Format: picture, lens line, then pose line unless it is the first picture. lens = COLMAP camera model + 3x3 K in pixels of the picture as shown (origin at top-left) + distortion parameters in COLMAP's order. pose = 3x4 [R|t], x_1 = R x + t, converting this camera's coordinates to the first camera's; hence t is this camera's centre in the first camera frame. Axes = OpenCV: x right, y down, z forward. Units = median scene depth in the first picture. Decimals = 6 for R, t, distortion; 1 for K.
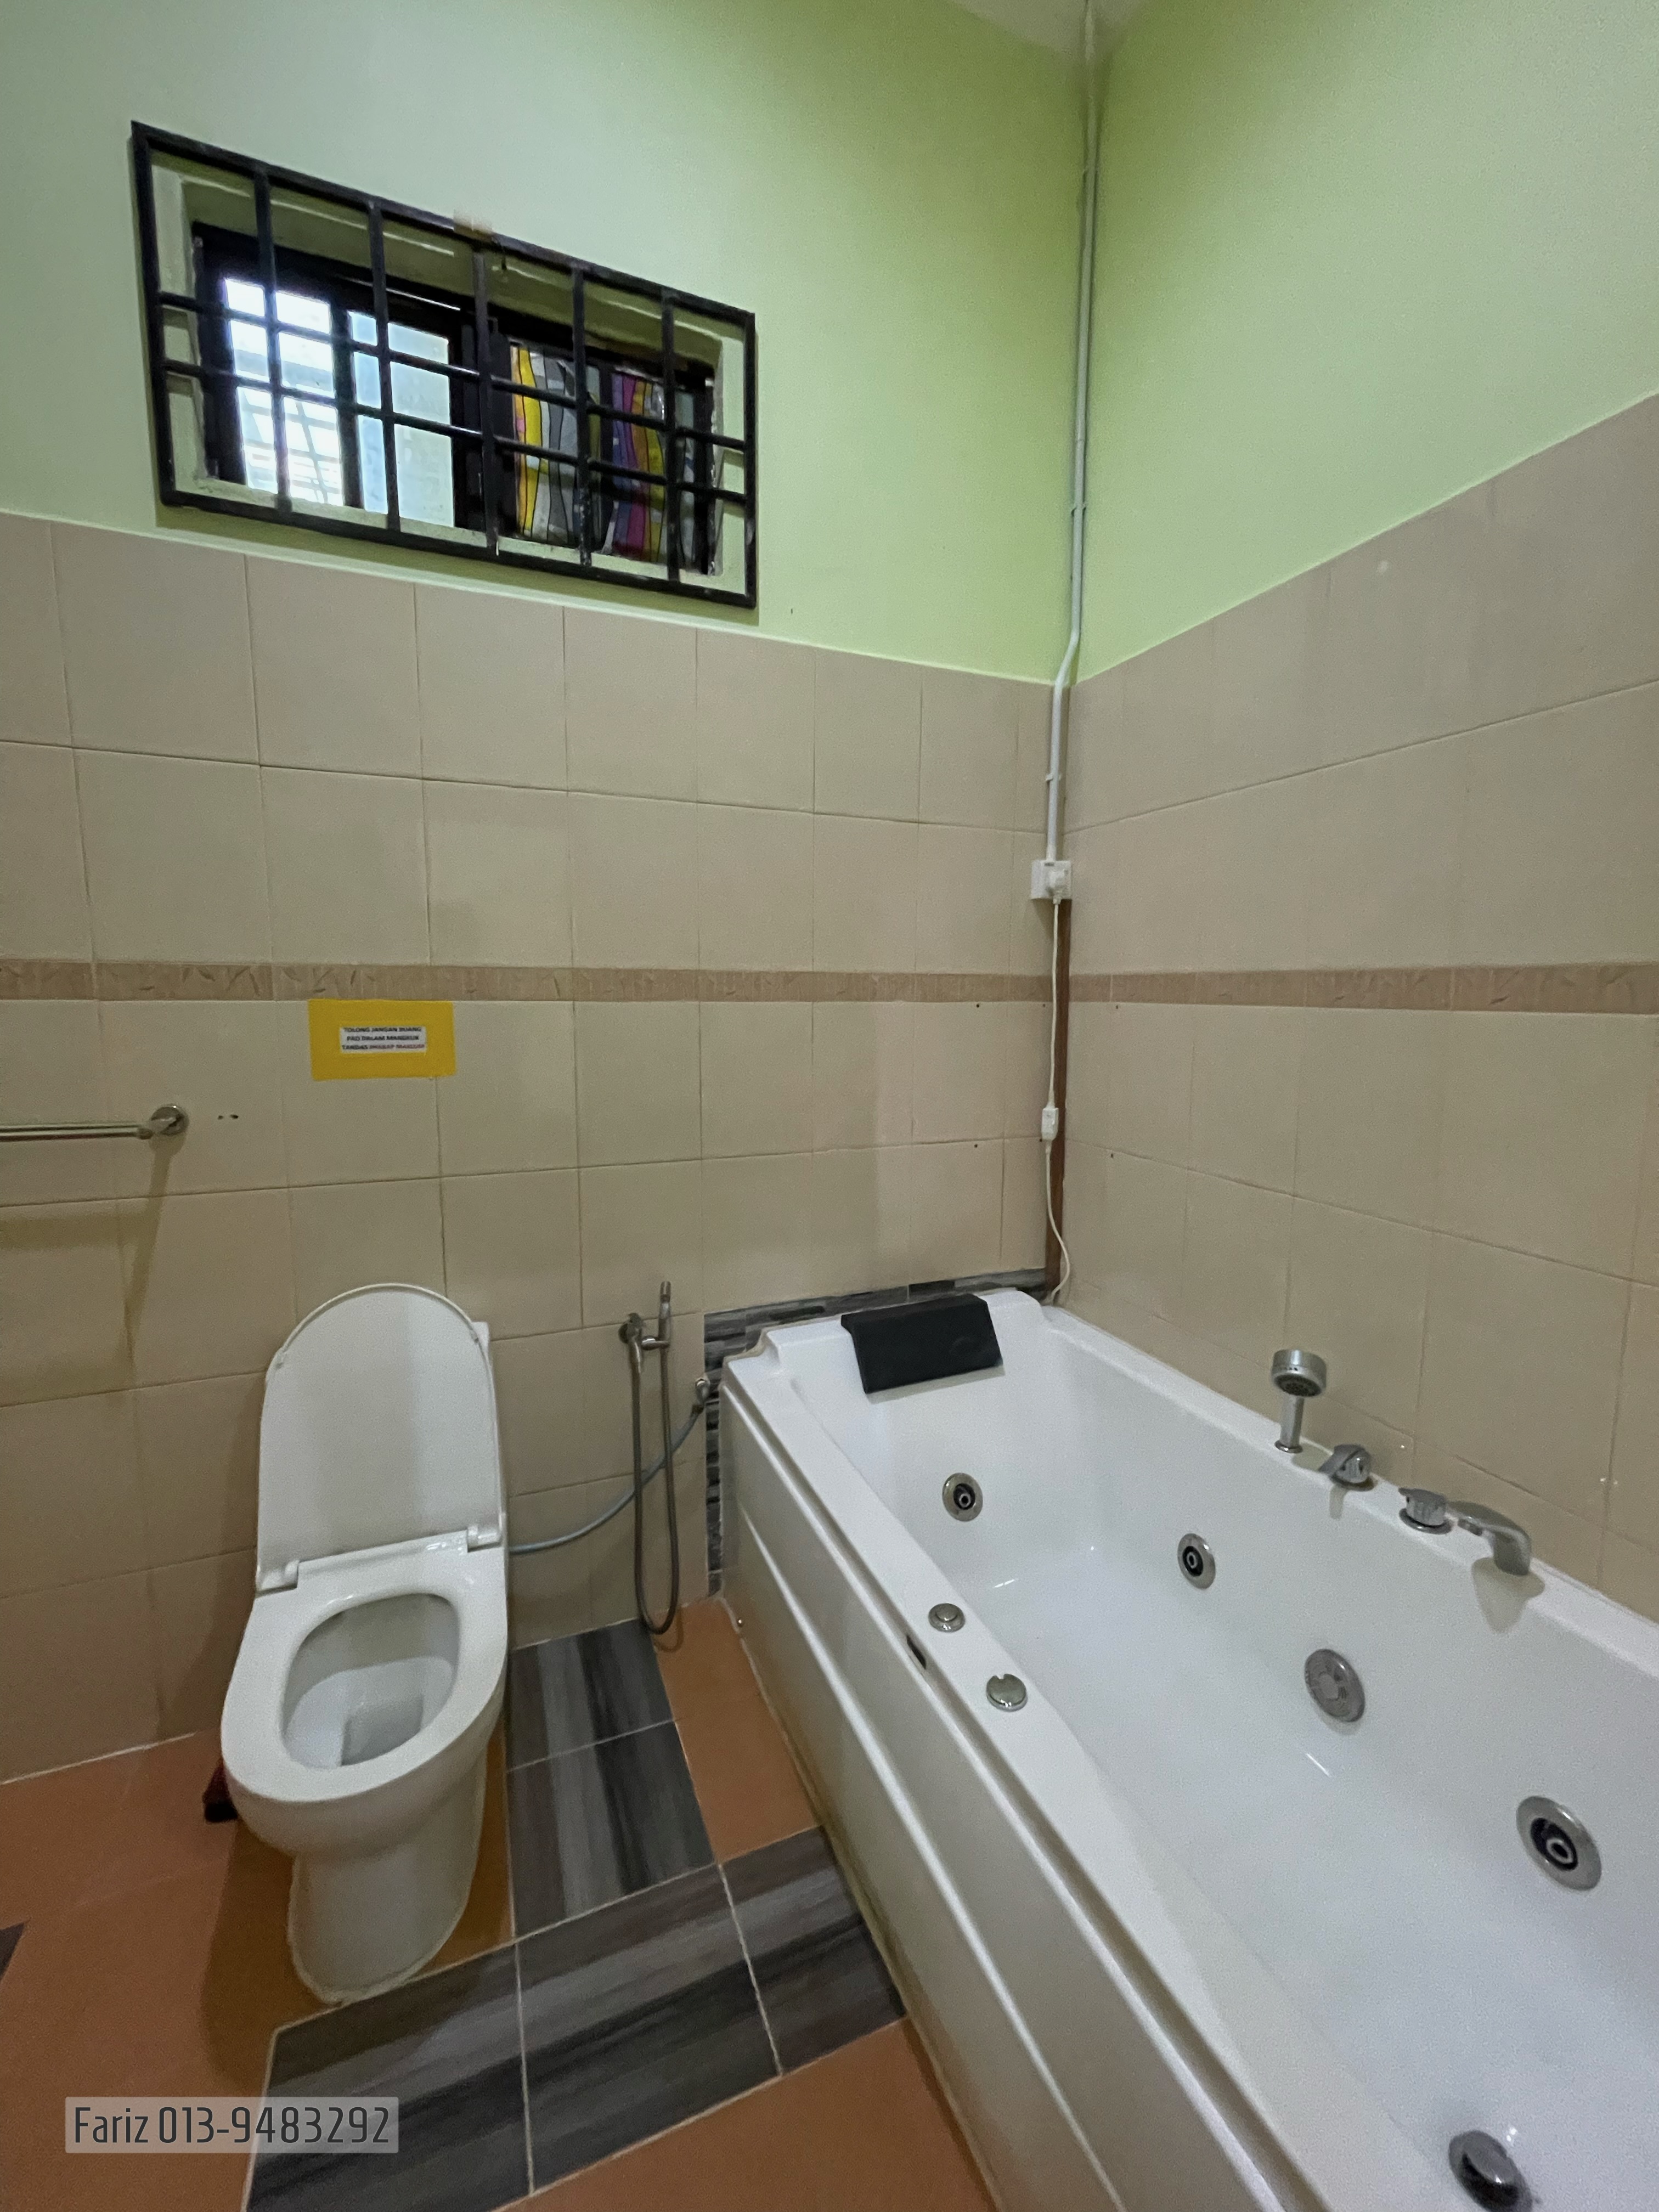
lens RADIAL K [[898.1, 0, 841.8], [0, 898.1, 1110.1], [0, 0, 1]] dist [0.000444, 0.000865]
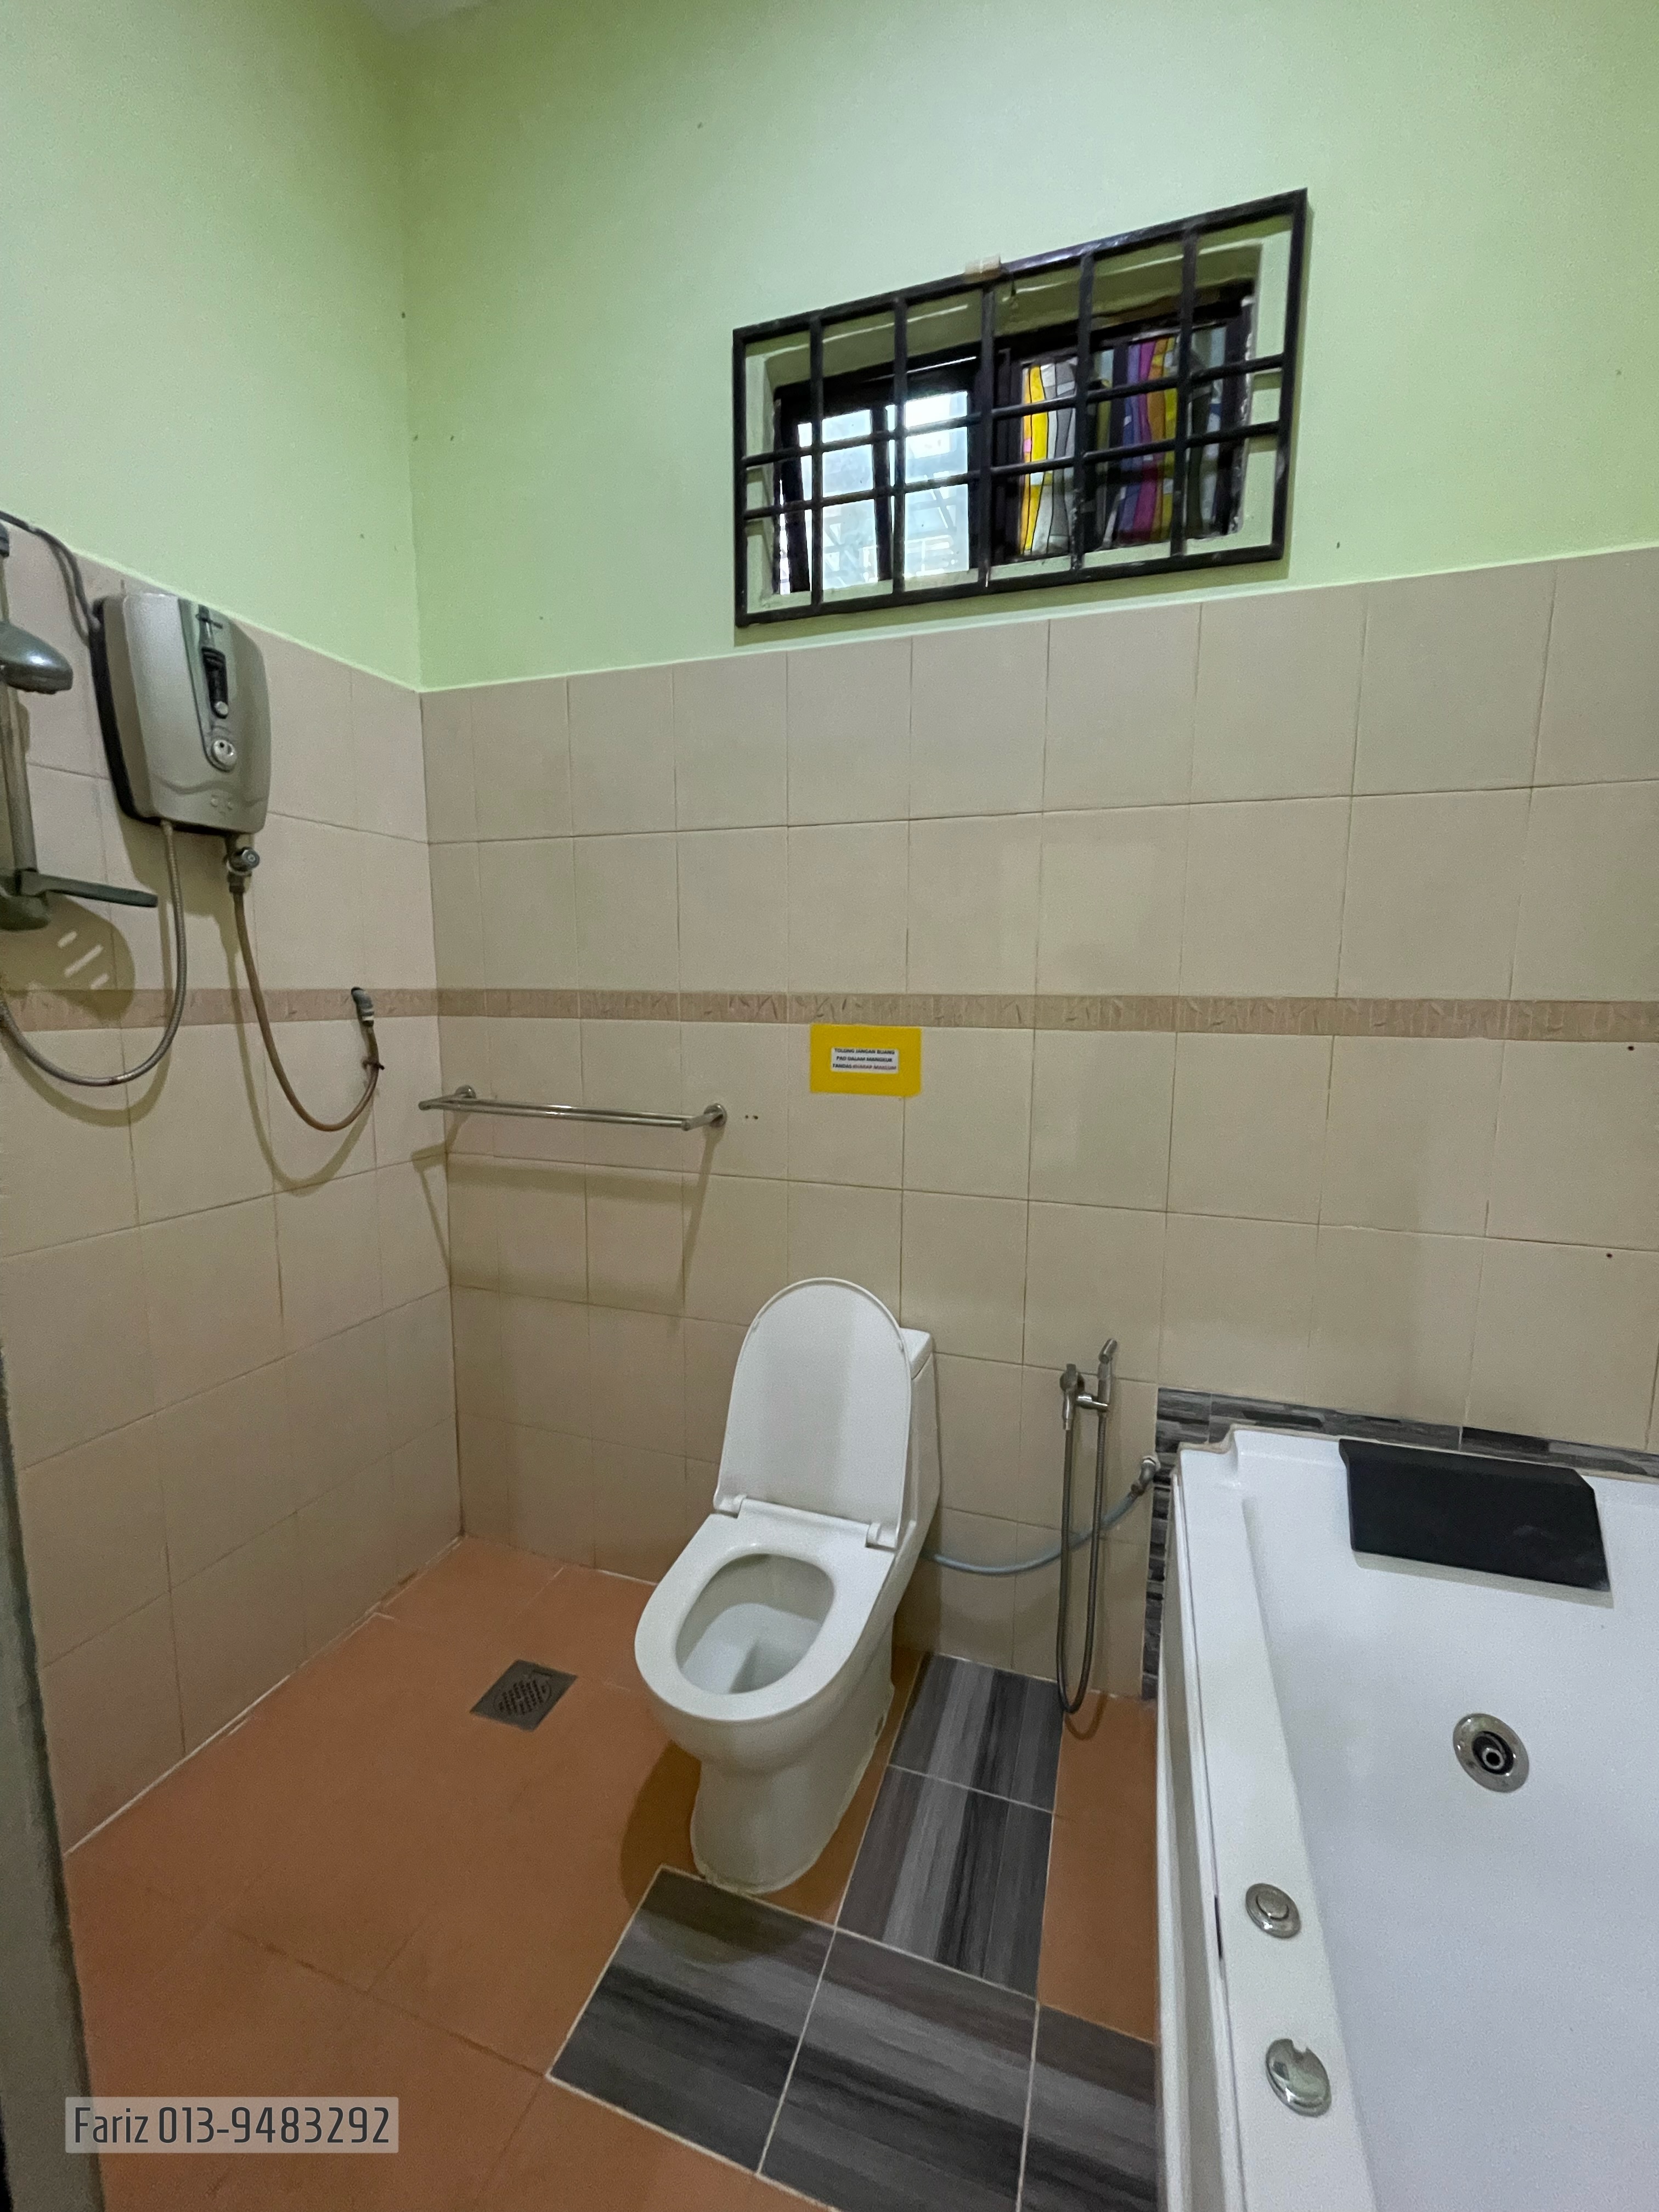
lens RADIAL K [[898.1, 0, 832.1], [0, 898.1, 1110.4], [0, 0, 1]] dist [0.000444, 0.000865]
pose [[0.749120, 0.090471, -0.656228, 0.195731], [-0.090479, 0.995320, 0.033933, -0.052040], [0.656226, 0.033955, 0.753800, 0.143827]]
